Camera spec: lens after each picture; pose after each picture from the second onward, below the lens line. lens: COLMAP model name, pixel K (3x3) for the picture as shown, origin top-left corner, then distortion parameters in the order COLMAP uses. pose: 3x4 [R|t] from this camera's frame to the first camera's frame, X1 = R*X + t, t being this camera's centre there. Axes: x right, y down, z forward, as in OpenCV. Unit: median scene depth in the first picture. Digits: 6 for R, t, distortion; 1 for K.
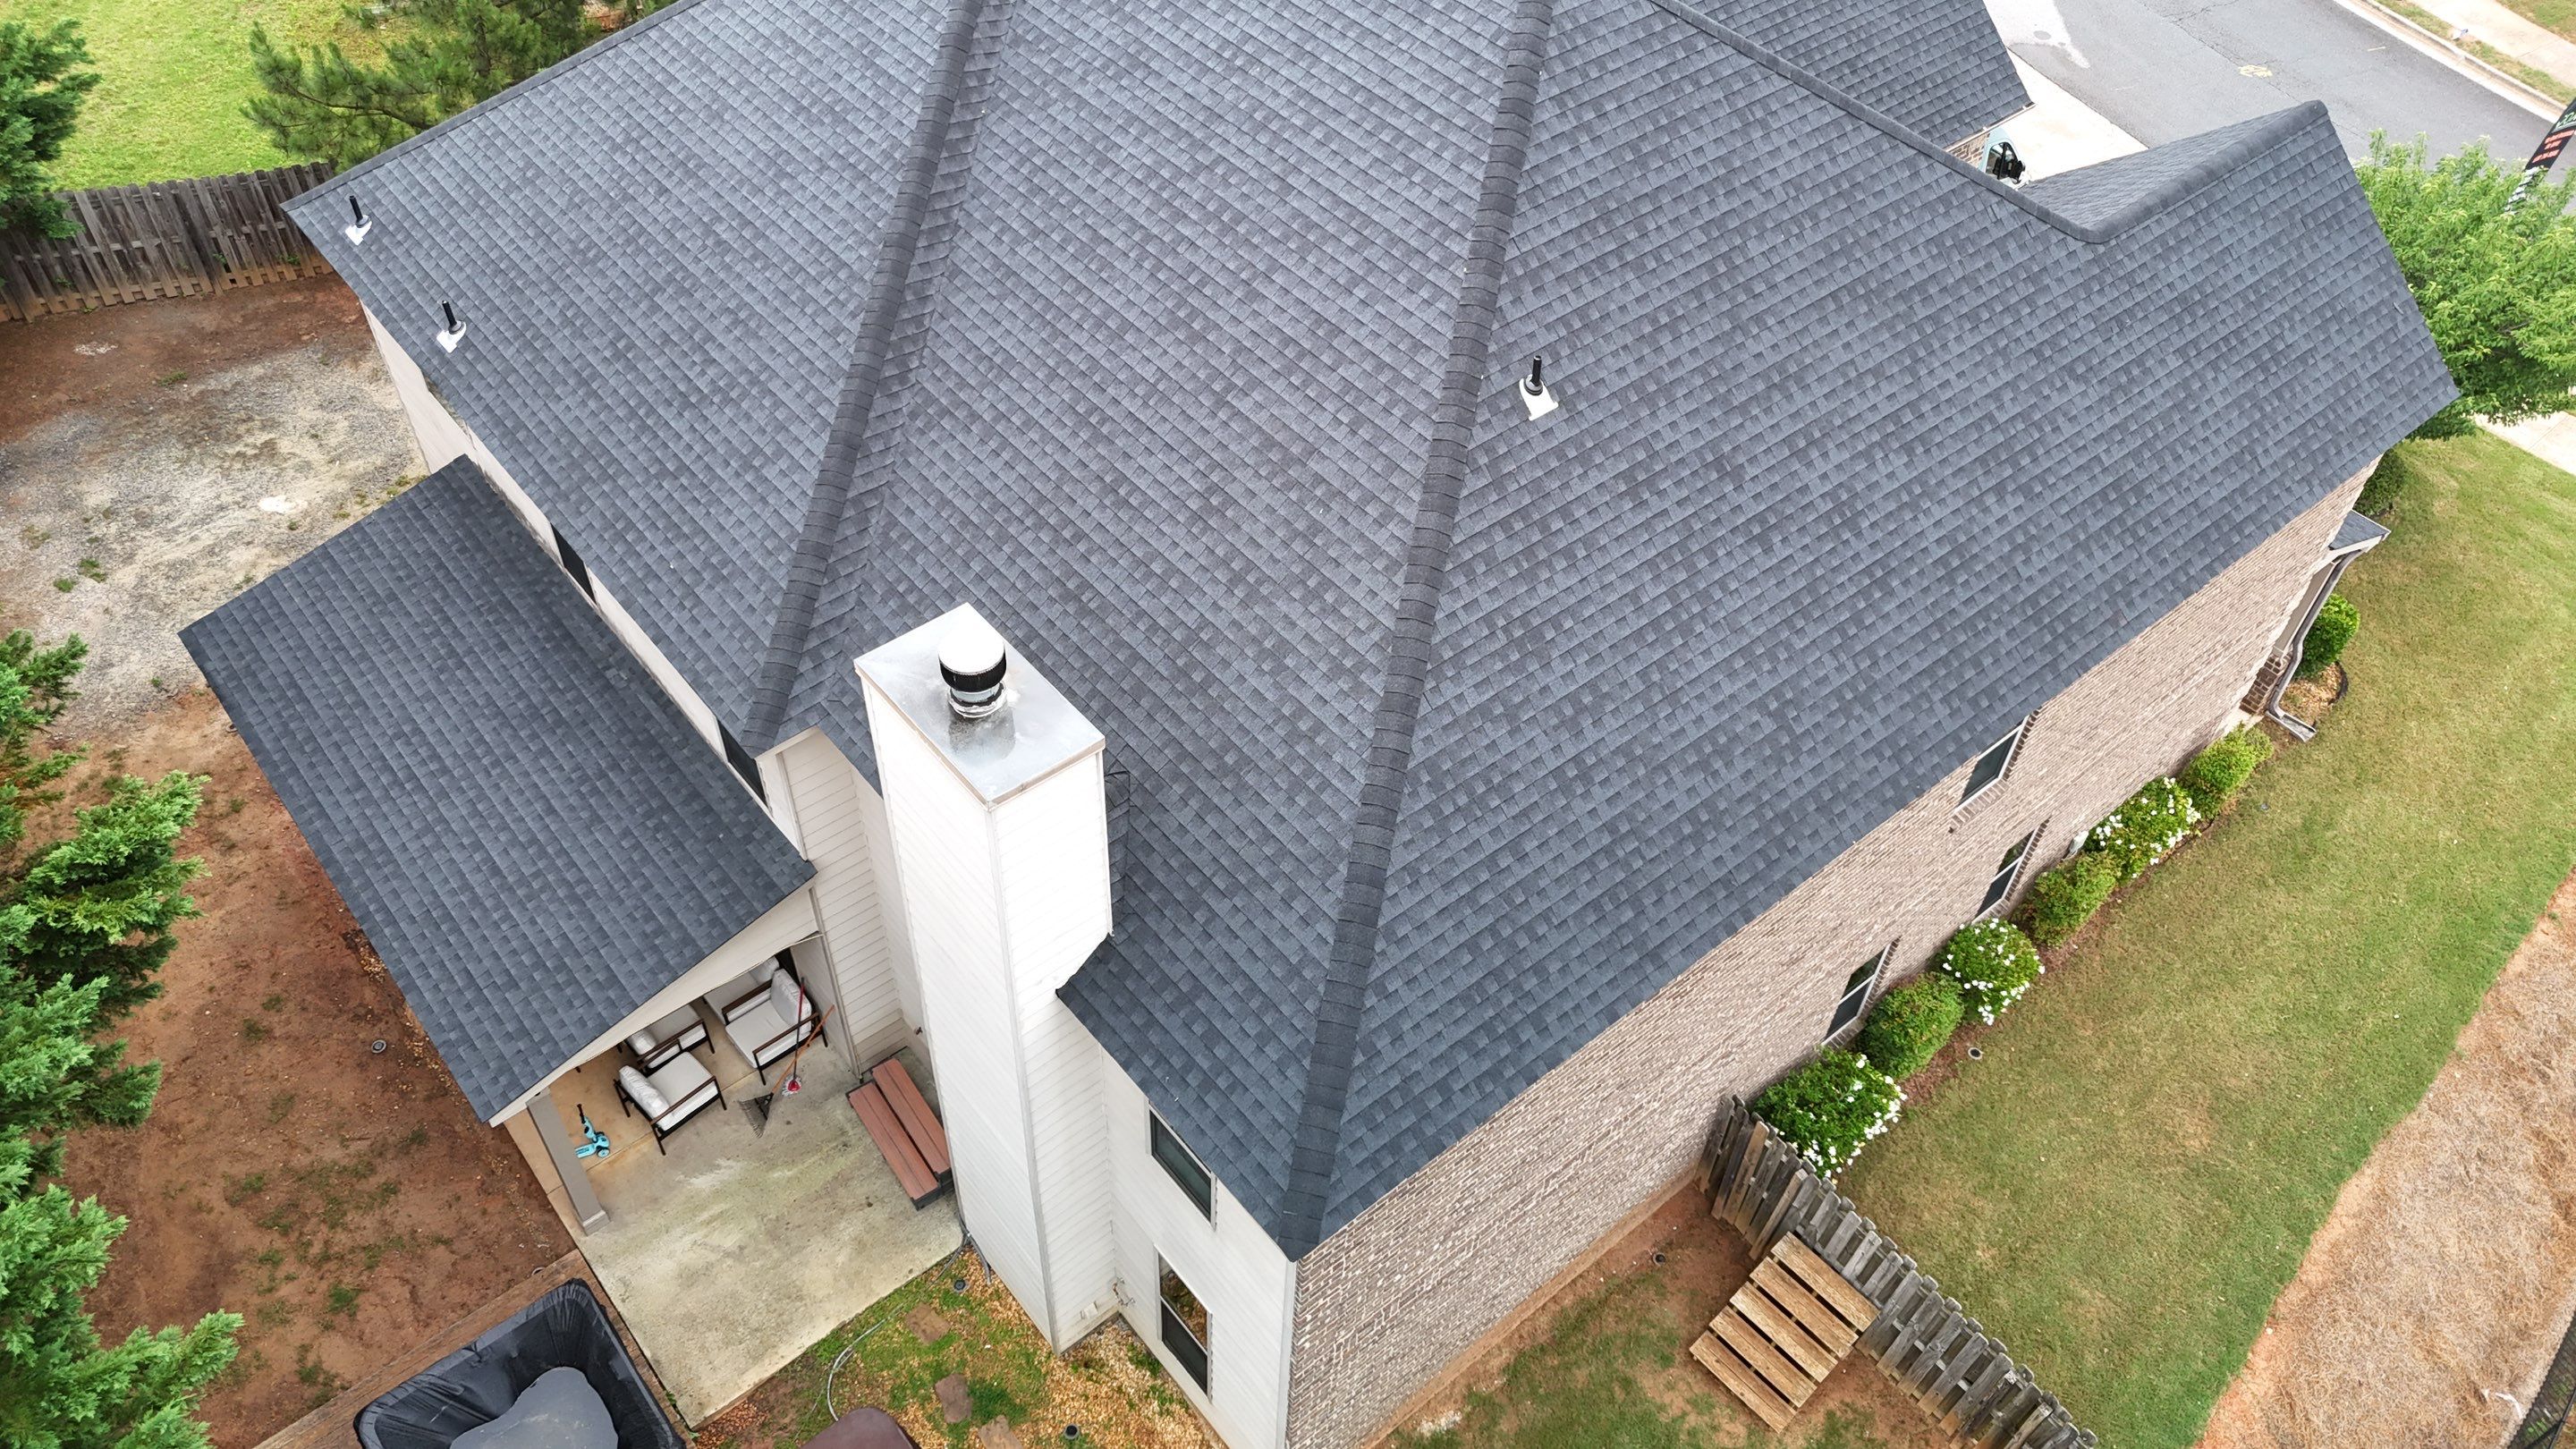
lens RADIAL K [[1879.5, 0, 1290.5], [0, 1879.5, 711.6], [0, 0, 1]] dist [0.060993, -0.050527]
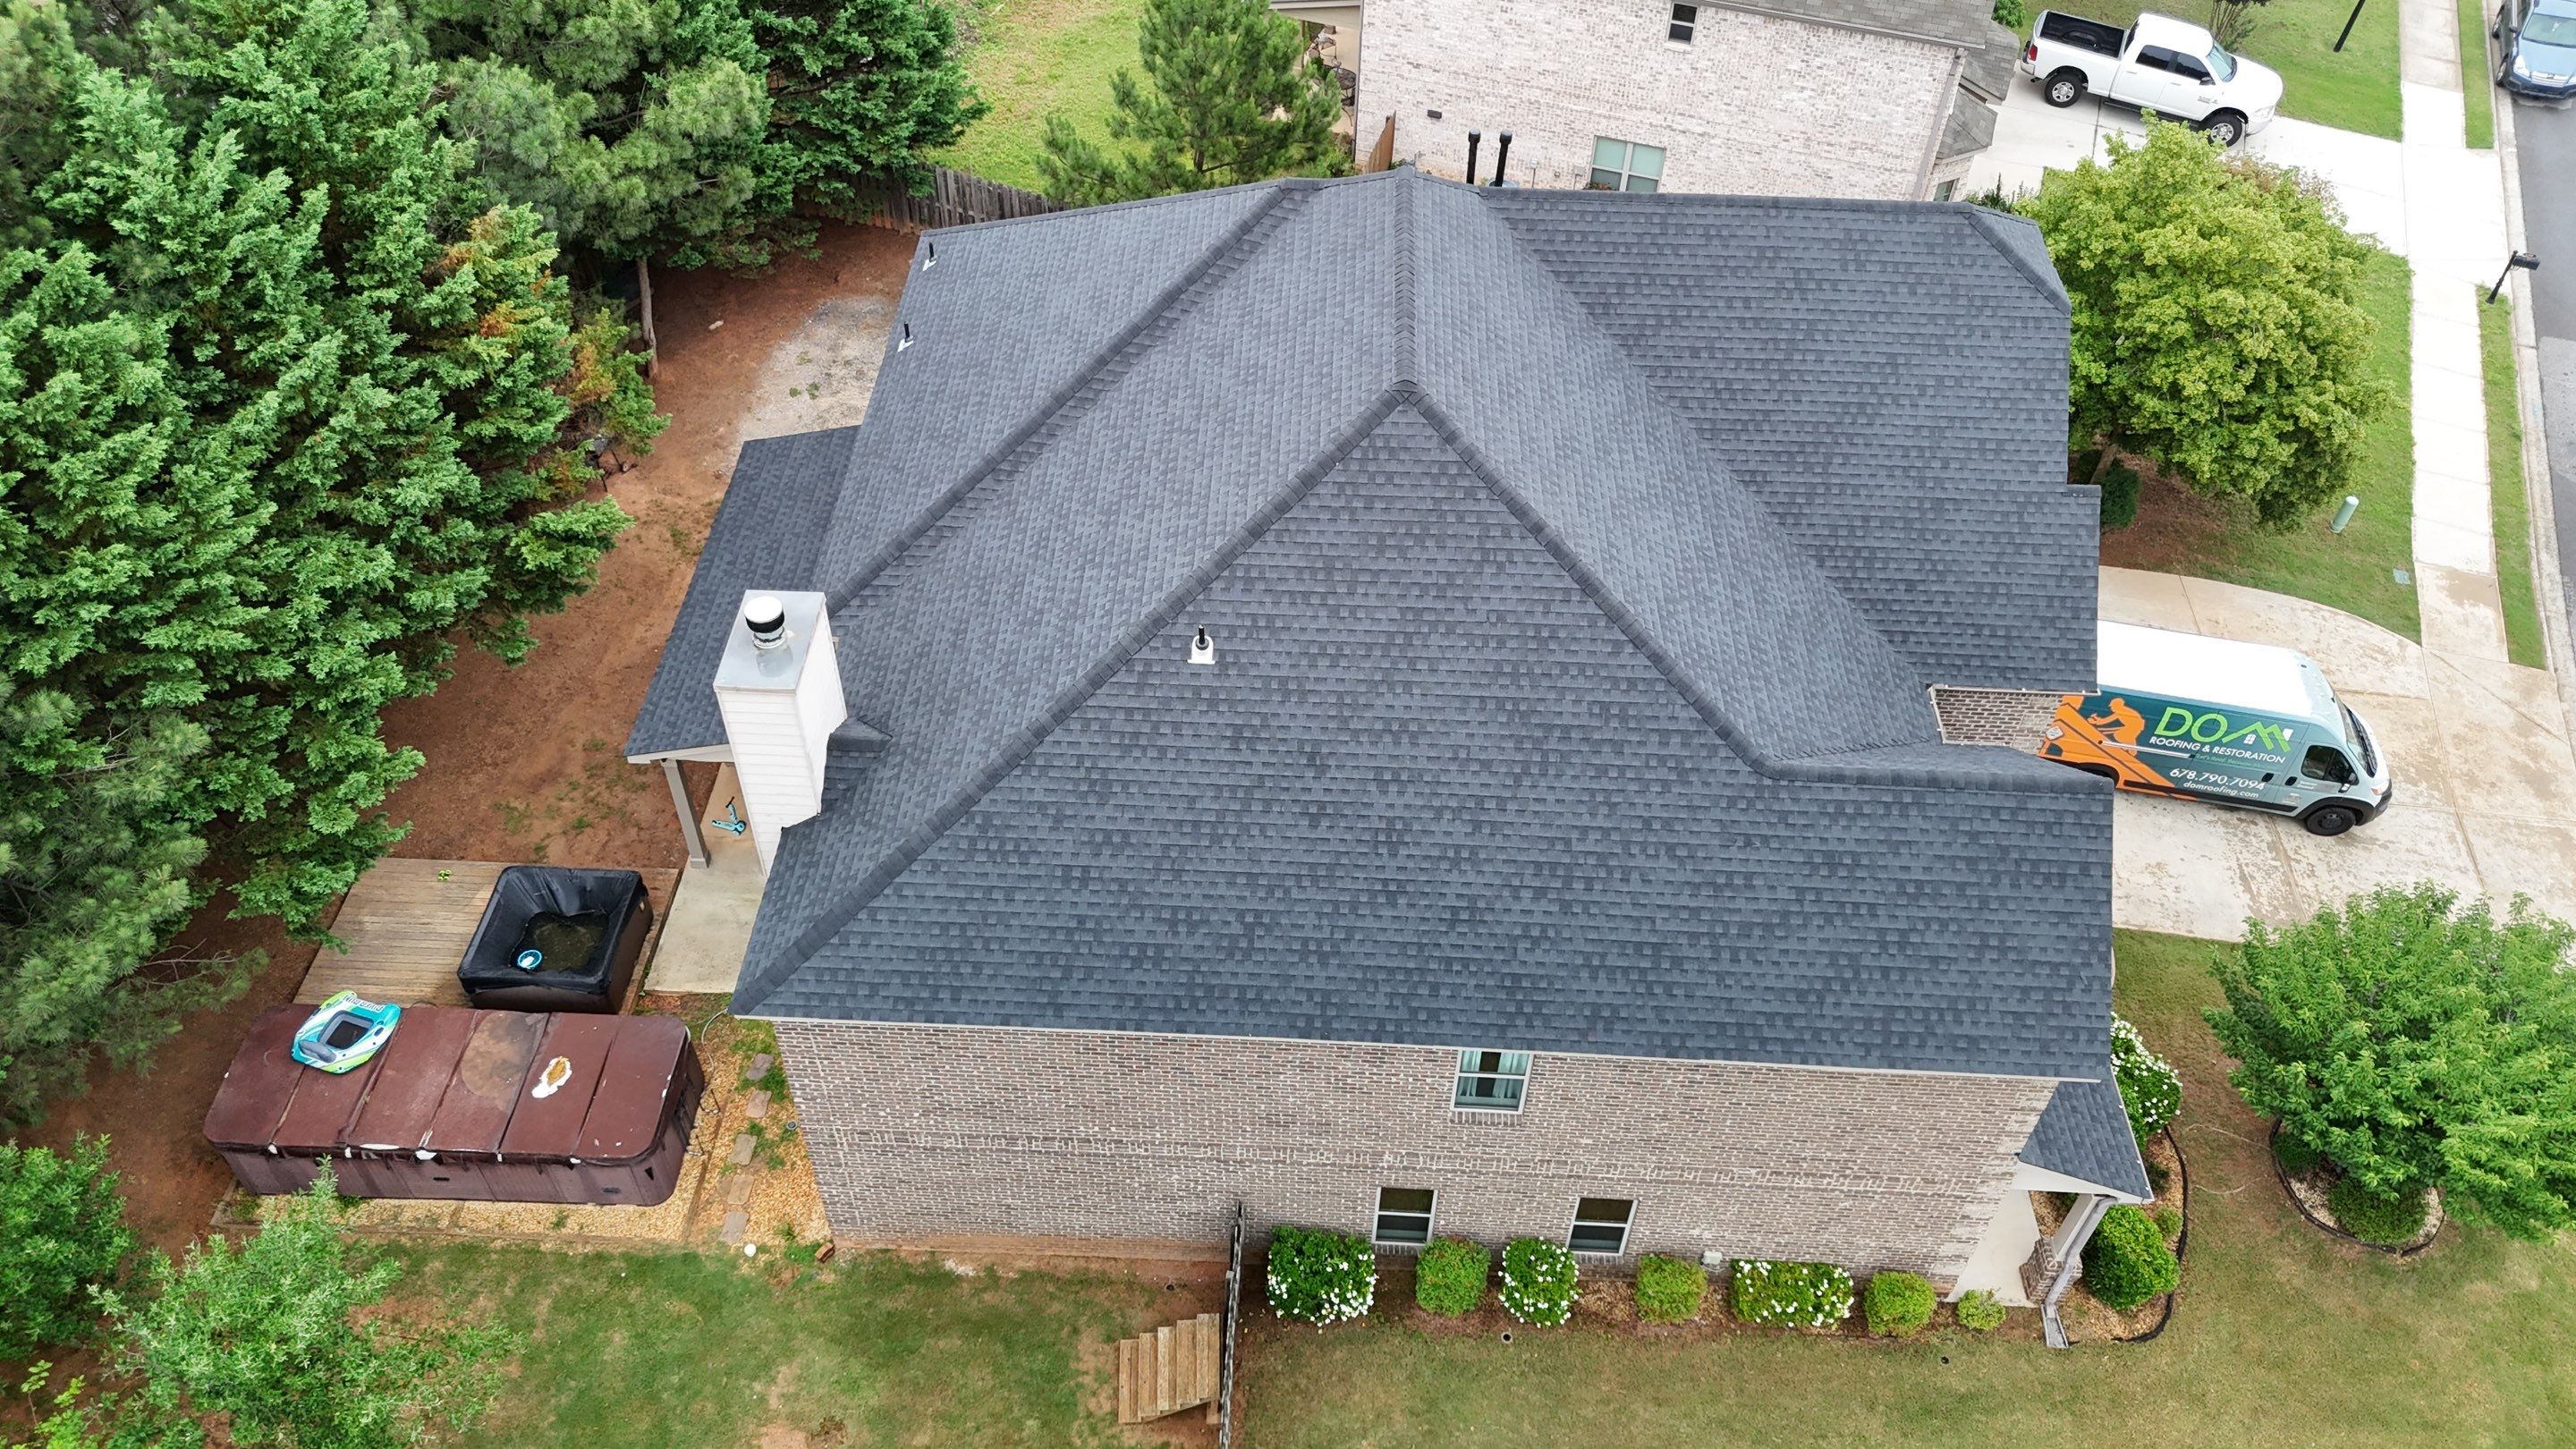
lens RADIAL K [[1879.5, 0, 1294.6], [0, 1879.5, 708.5], [0, 0, 1]] dist [0.060993, -0.050527]
pose [[0.753367, 0.464732, -0.465255, 0.861338], [-0.487784, 0.869419, 0.078594, -0.268017], [0.441027, 0.167733, 0.881681, -0.261301]]
